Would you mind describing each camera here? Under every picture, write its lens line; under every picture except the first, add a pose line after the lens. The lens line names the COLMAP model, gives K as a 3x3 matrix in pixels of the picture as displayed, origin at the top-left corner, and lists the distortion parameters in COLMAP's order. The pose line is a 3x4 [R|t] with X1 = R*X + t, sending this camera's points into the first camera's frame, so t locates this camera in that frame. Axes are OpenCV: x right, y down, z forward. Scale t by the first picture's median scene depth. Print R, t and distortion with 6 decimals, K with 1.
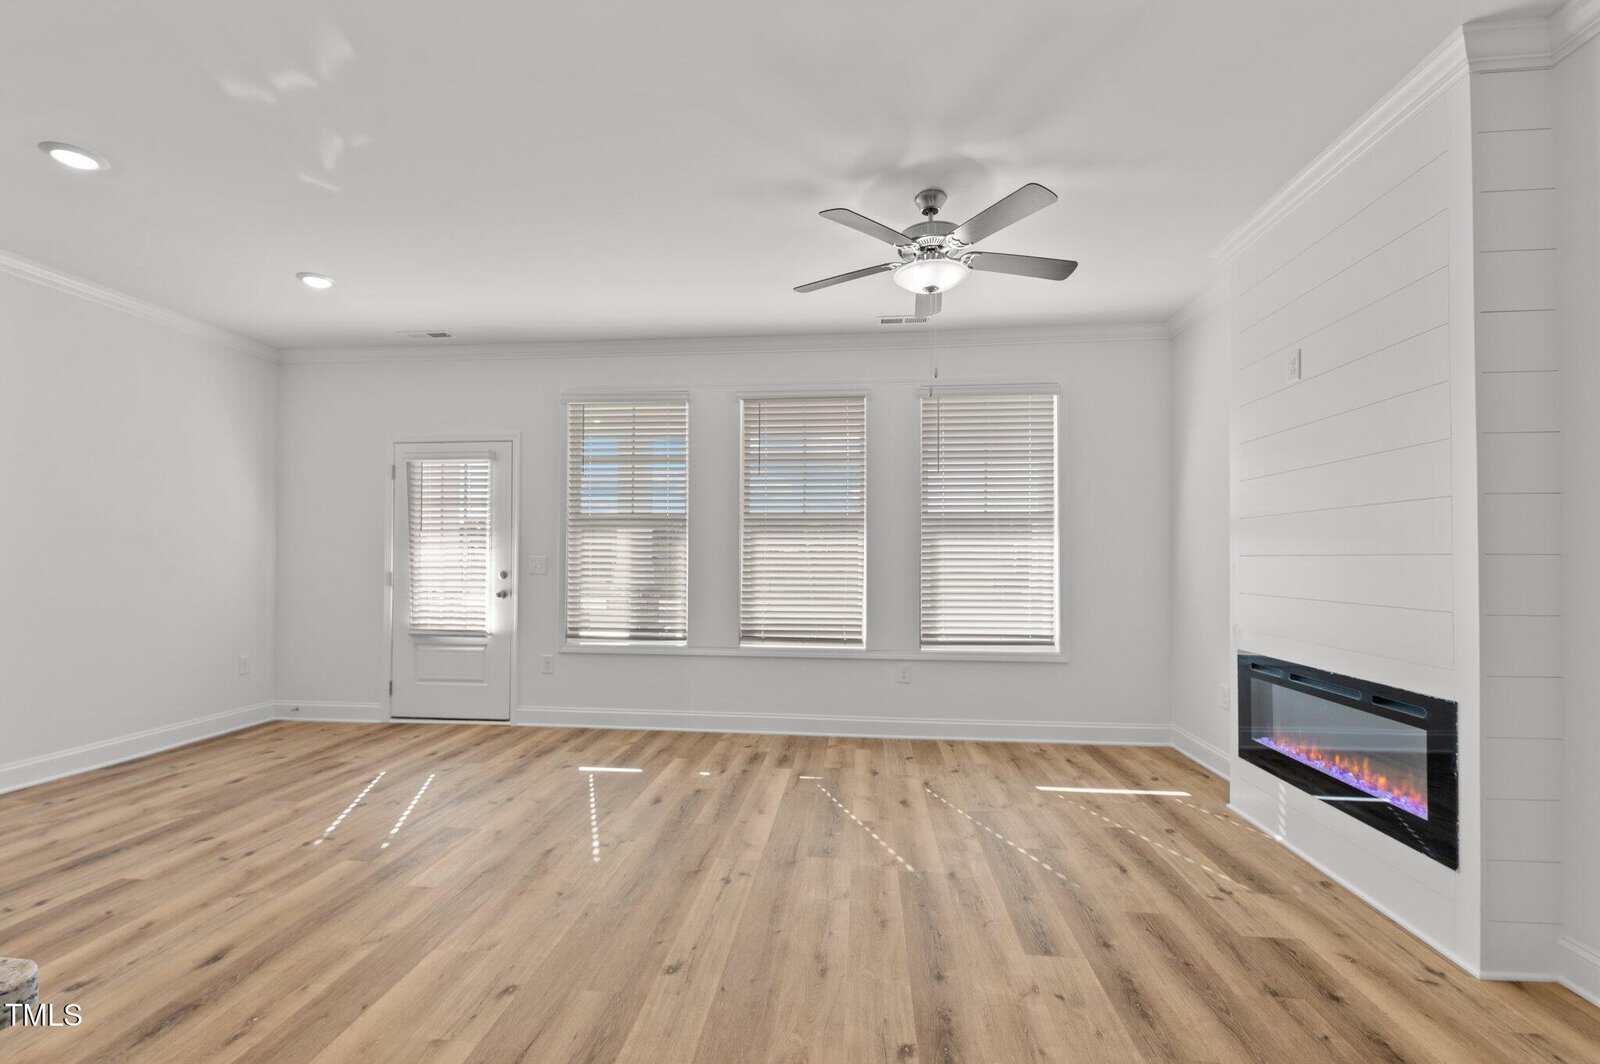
lens RADIAL K [[710.4, 0, 828.5], [0, 710.4, 546.7], [0, 0, 1]] dist [0.000564, -0.000023]
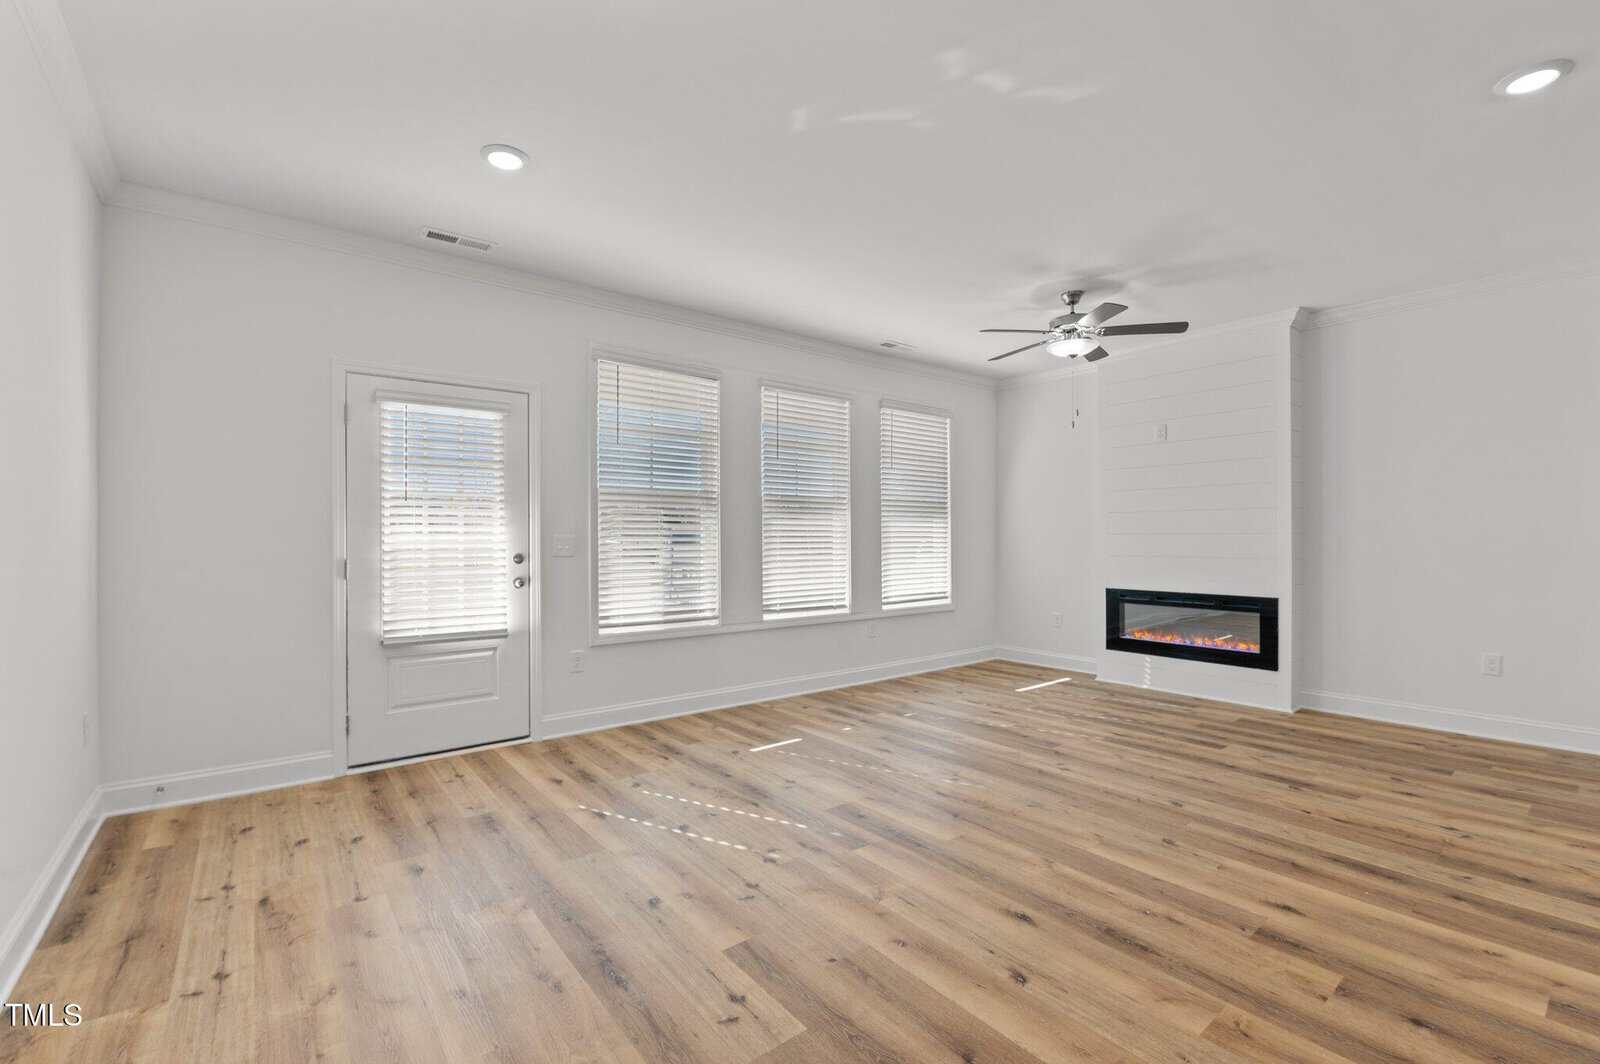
lens RADIAL K [[688.4, 0, 800.0], [0, 688.4, 532.0], [0, 0, 1]] dist [-0.010877, -0.000245]
pose [[0.718596, 0.001137, 0.695426, -0.881275], [-0.006164, 0.999970, 0.004734, 0.004269], [-0.695400, -0.007689, 0.718582, 0.247617]]
